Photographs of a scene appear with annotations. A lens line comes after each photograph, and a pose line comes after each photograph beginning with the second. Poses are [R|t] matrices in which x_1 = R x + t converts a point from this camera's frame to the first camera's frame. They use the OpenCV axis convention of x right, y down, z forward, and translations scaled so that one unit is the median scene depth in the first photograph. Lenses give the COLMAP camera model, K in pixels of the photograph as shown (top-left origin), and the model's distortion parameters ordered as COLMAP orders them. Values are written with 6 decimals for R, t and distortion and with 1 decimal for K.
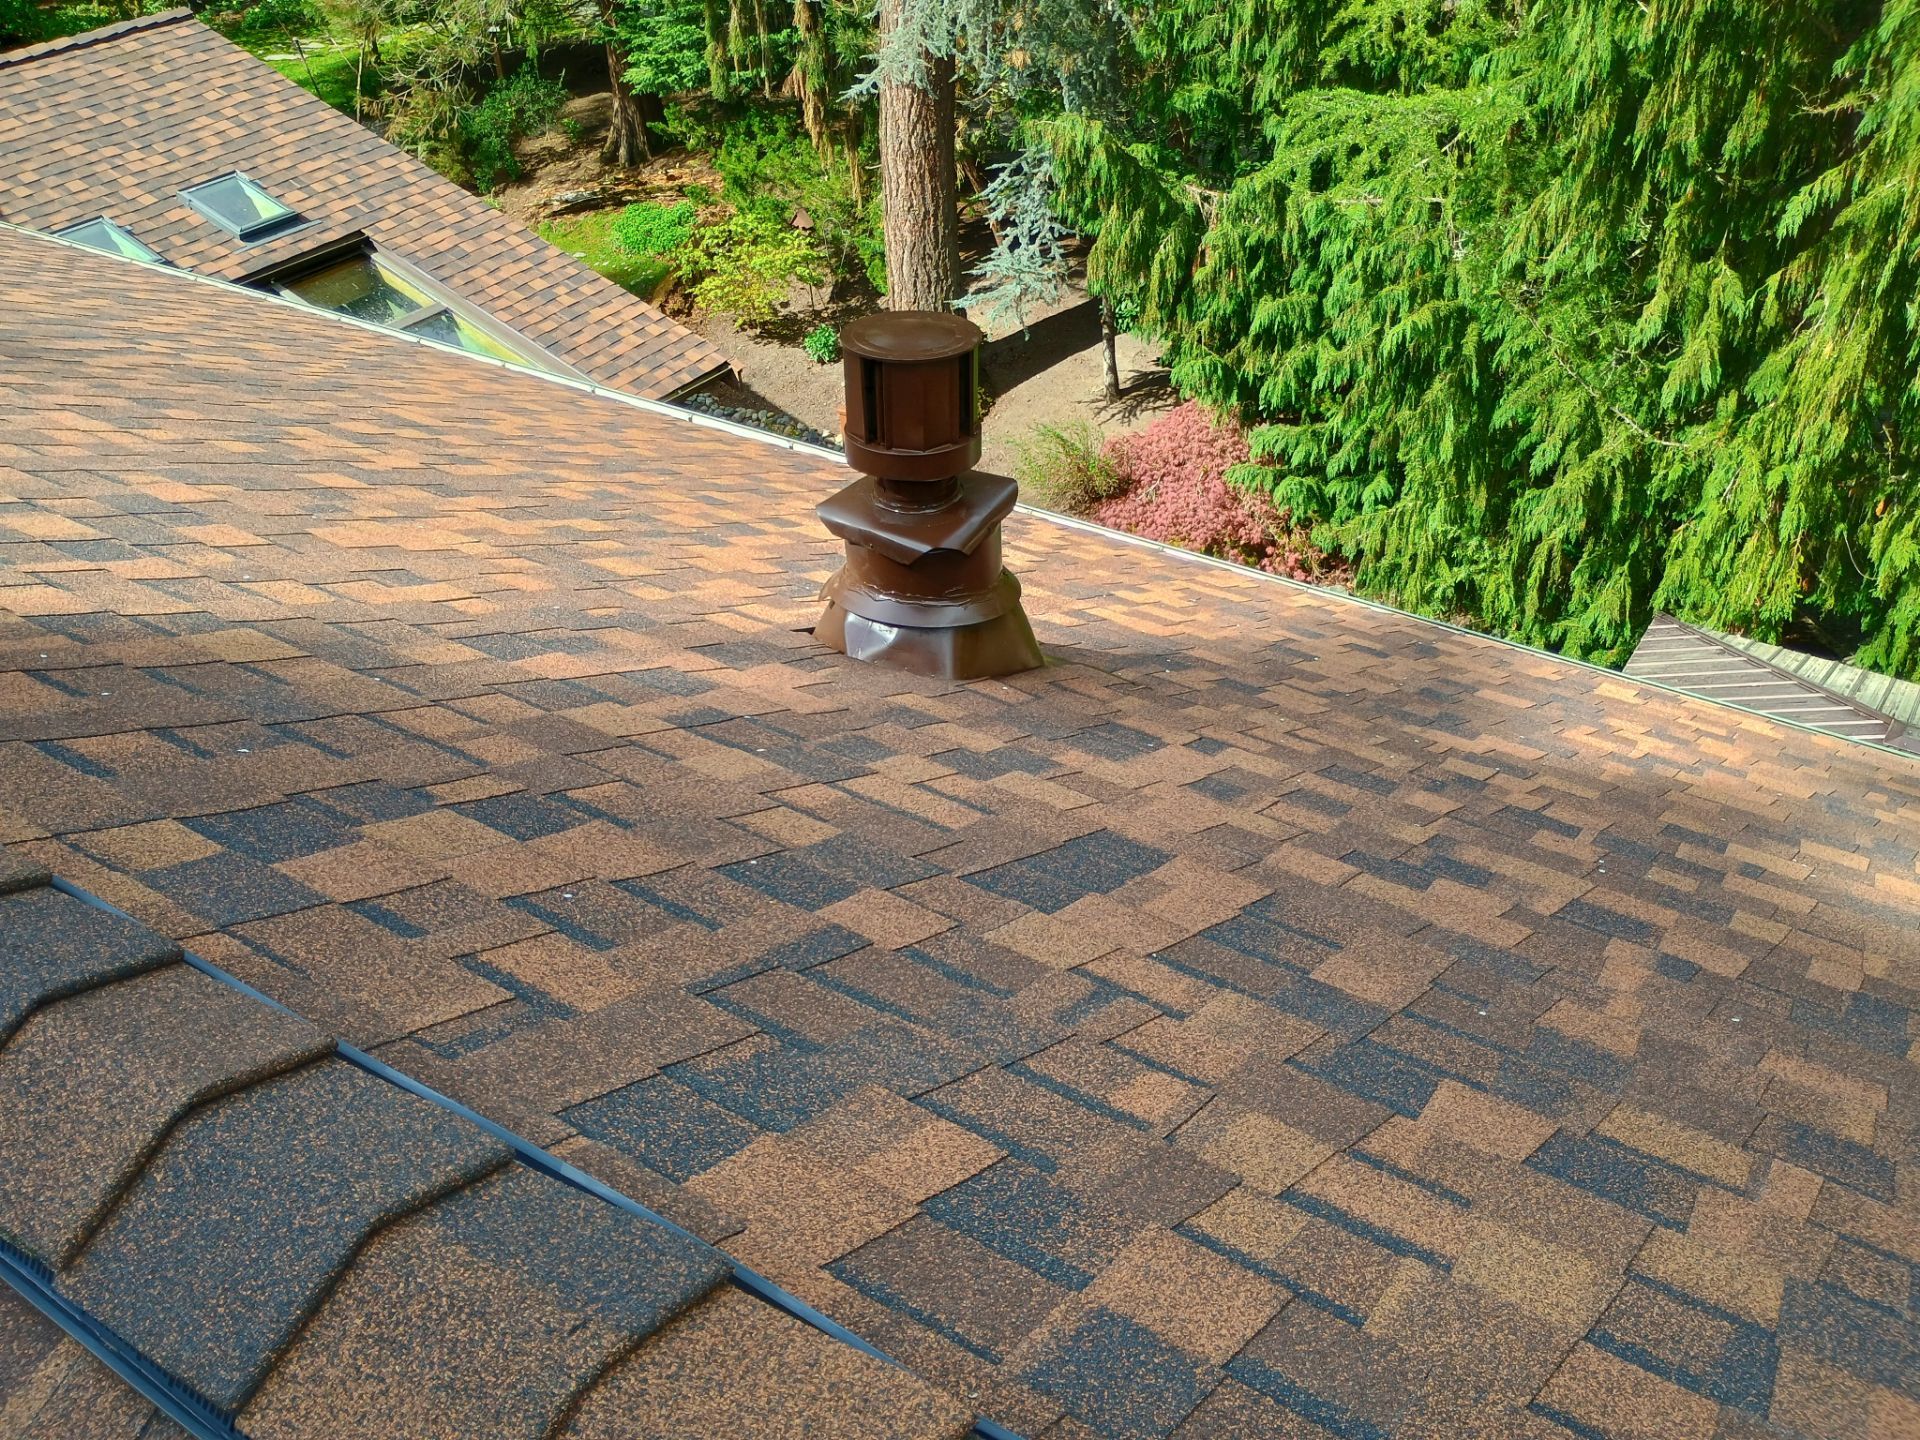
lens RADIAL K [[1638.6, 0, 960.0], [0, 1638.6, 720.0], [0, 0, 1]] dist [0.087425, -0.124826]
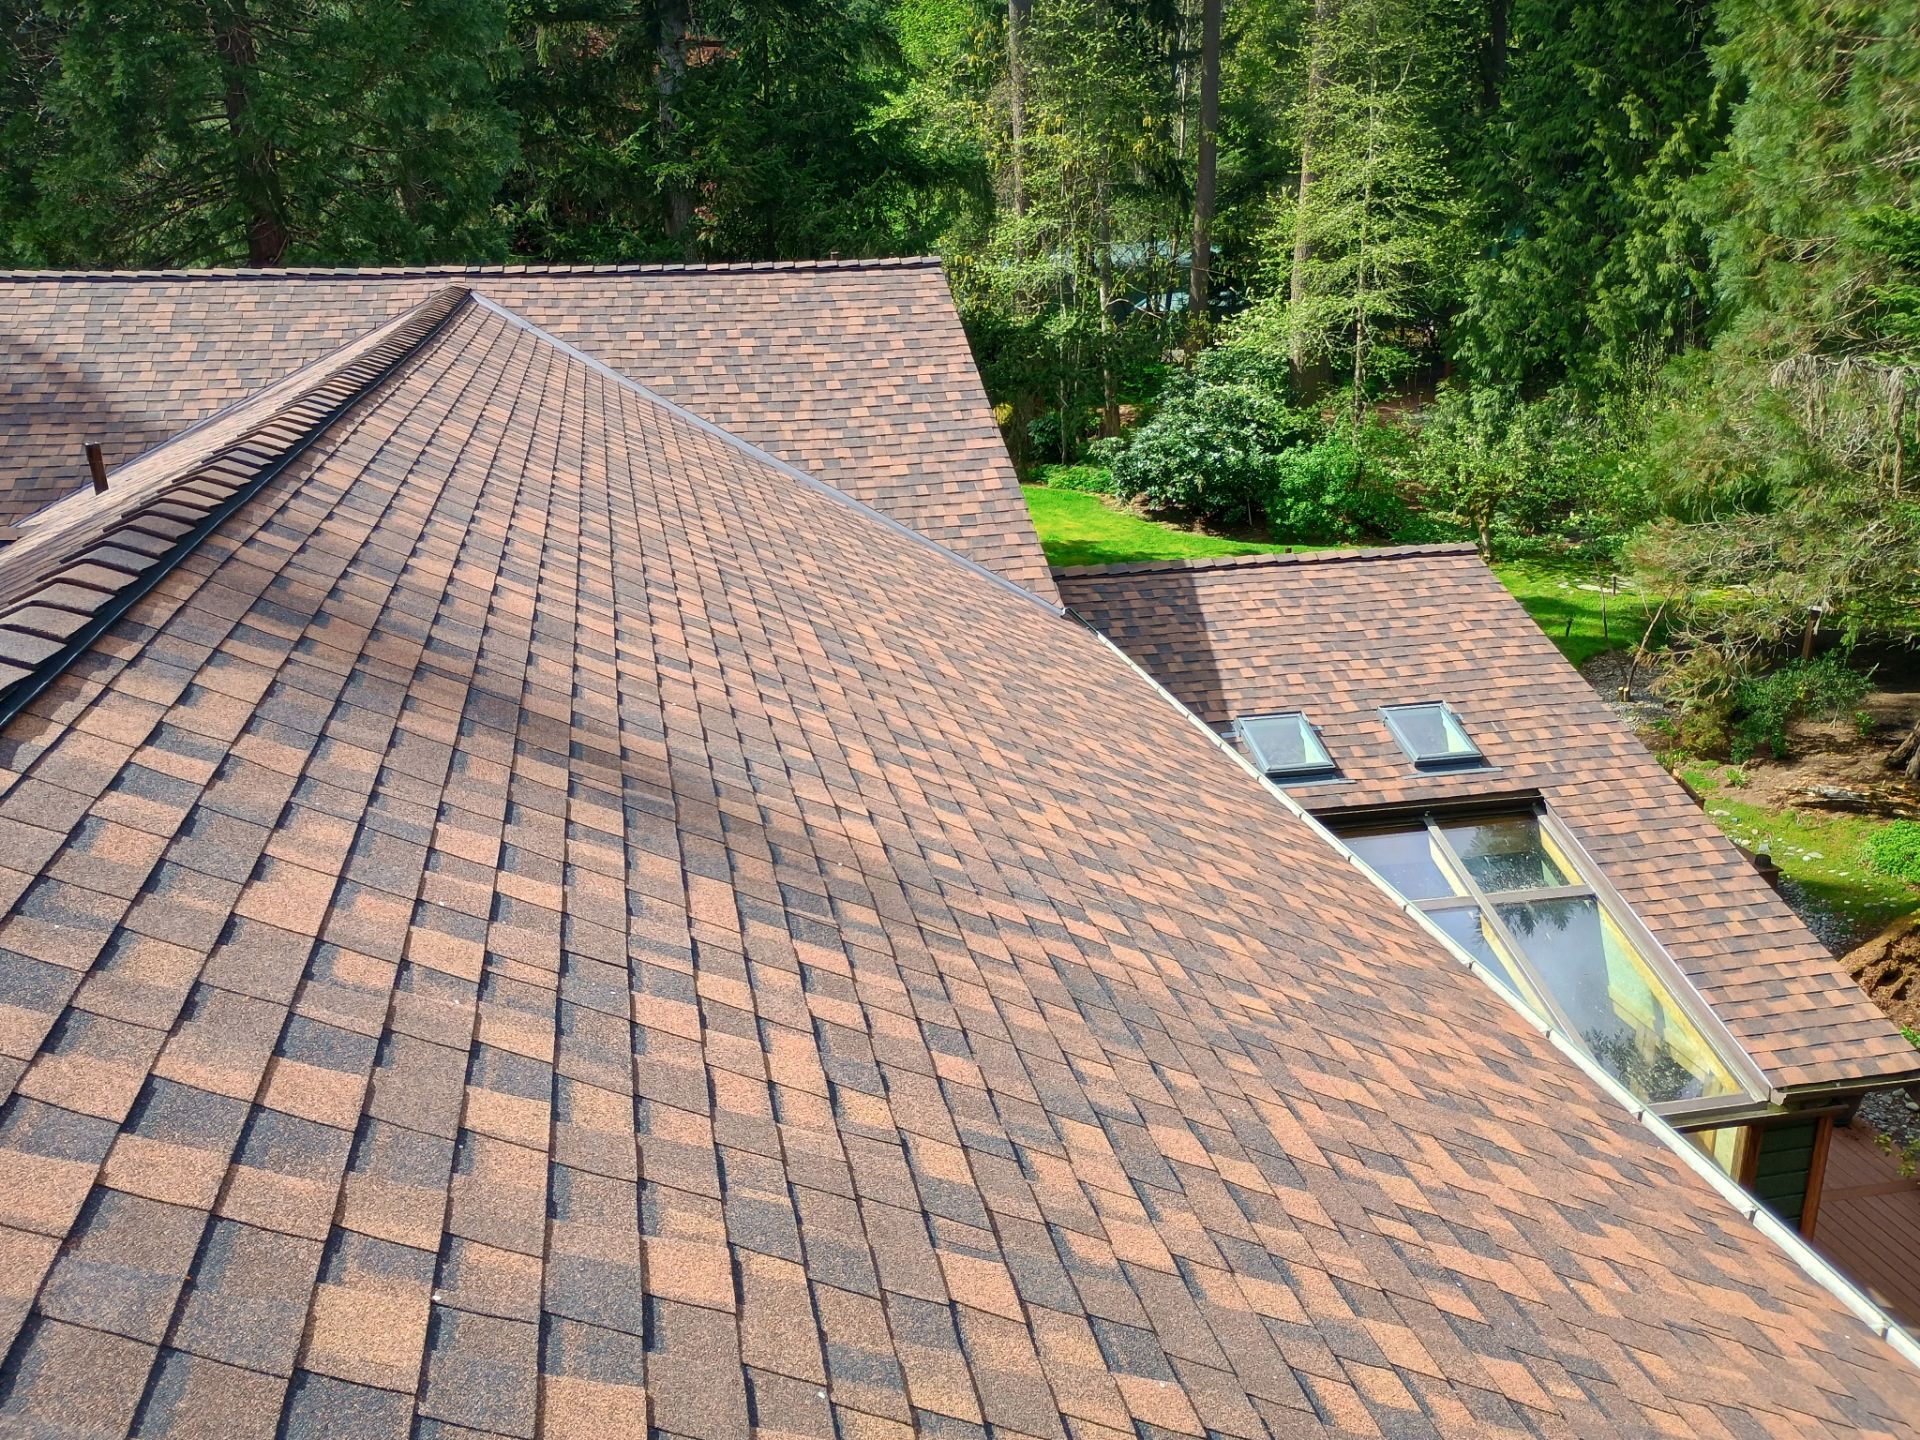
lens RADIAL K [[1638.6, 0, 960.0], [0, 1638.6, 720.0], [0, 0, 1]] dist [0.087425, -0.124826]
pose [[0.718349, 0.246625, -0.650500, 0.001457], [-0.423686, 0.896734, -0.127898, -0.067221], [0.551783, 0.367483, 0.748660, 0.099980]]
